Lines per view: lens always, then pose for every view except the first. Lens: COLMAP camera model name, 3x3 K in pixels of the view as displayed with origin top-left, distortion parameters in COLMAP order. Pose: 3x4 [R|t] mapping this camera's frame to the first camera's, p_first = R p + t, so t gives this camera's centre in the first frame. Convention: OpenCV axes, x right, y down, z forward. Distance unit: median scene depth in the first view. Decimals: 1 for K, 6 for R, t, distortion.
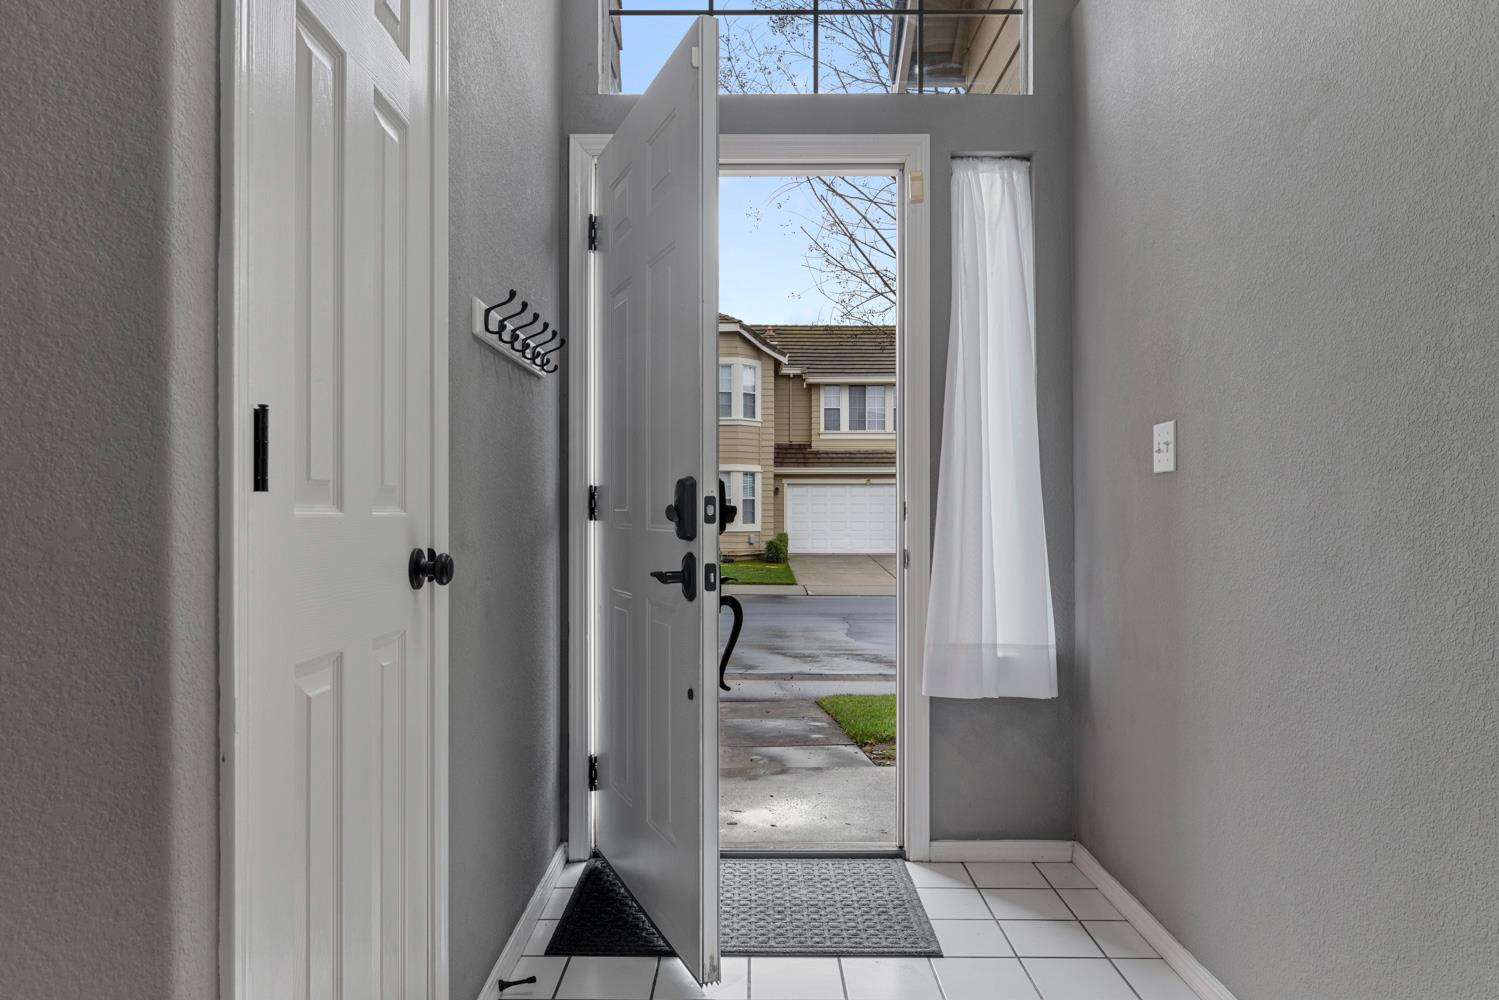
lens RADIAL K [[998.0, 0, 747.5], [0, 998.0, 513.4], [0, 0, 1]] dist [-0.003767, -0.001341]
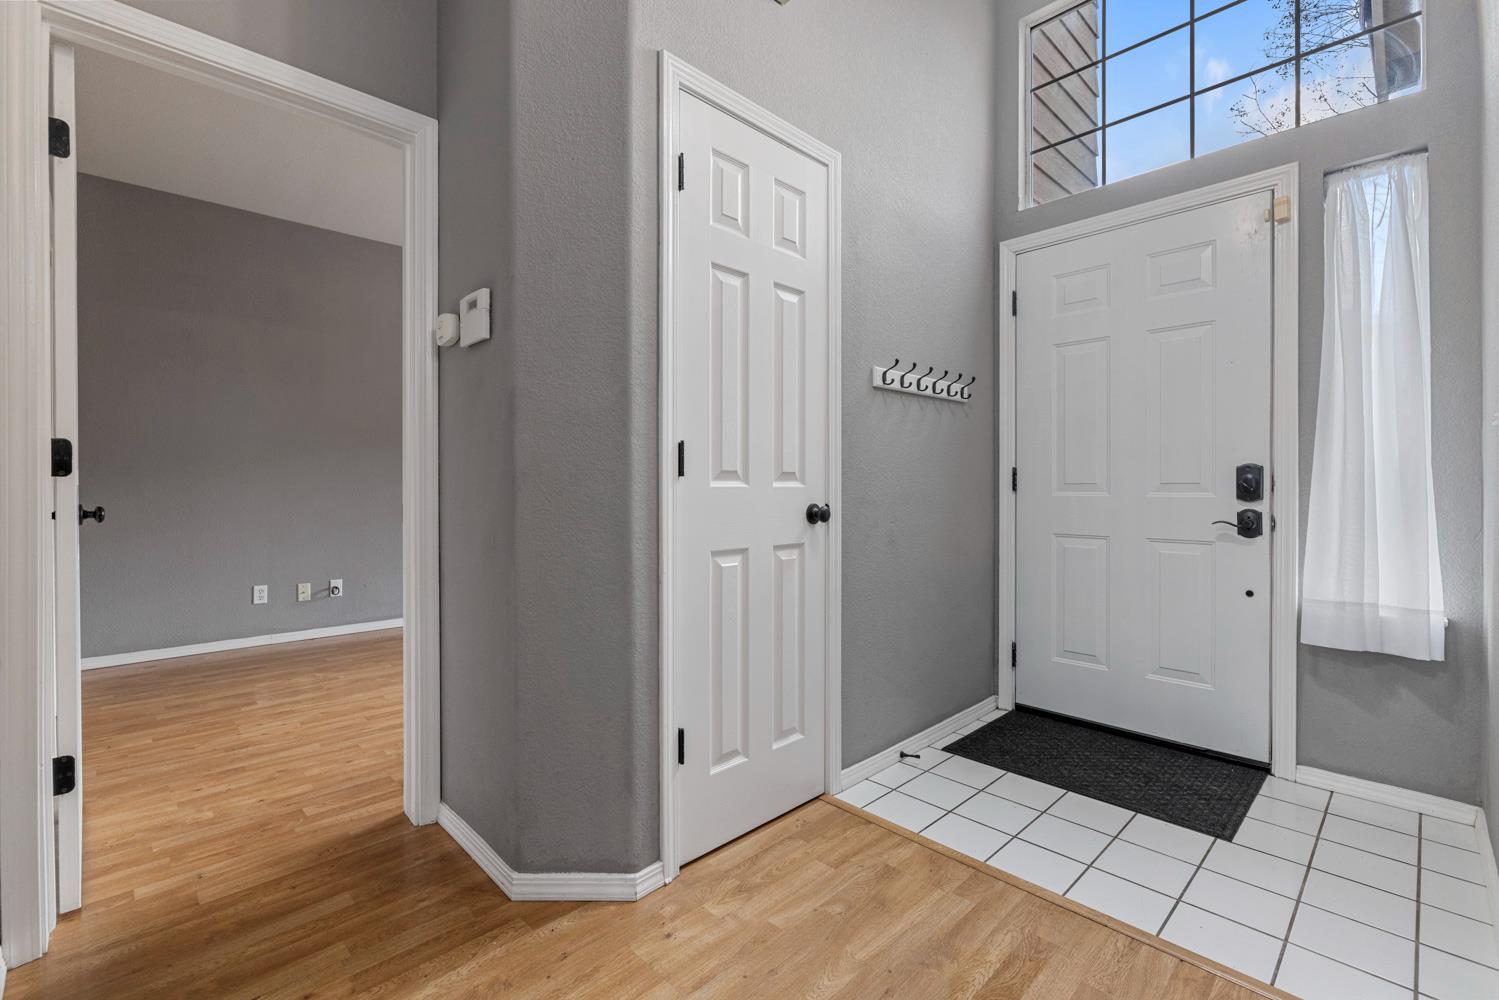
lens RADIAL K [[658.3, 0, 747.8], [0, 658.3, 488.1], [0, 0, 1]] dist [0.001968, 0.000768]
pose [[0.702217, 0.002549, -0.711958, 0.358036], [0.000086, 0.999993, 0.003664, 0.000161], [0.711963, -0.002634, 0.702212, -0.005727]]
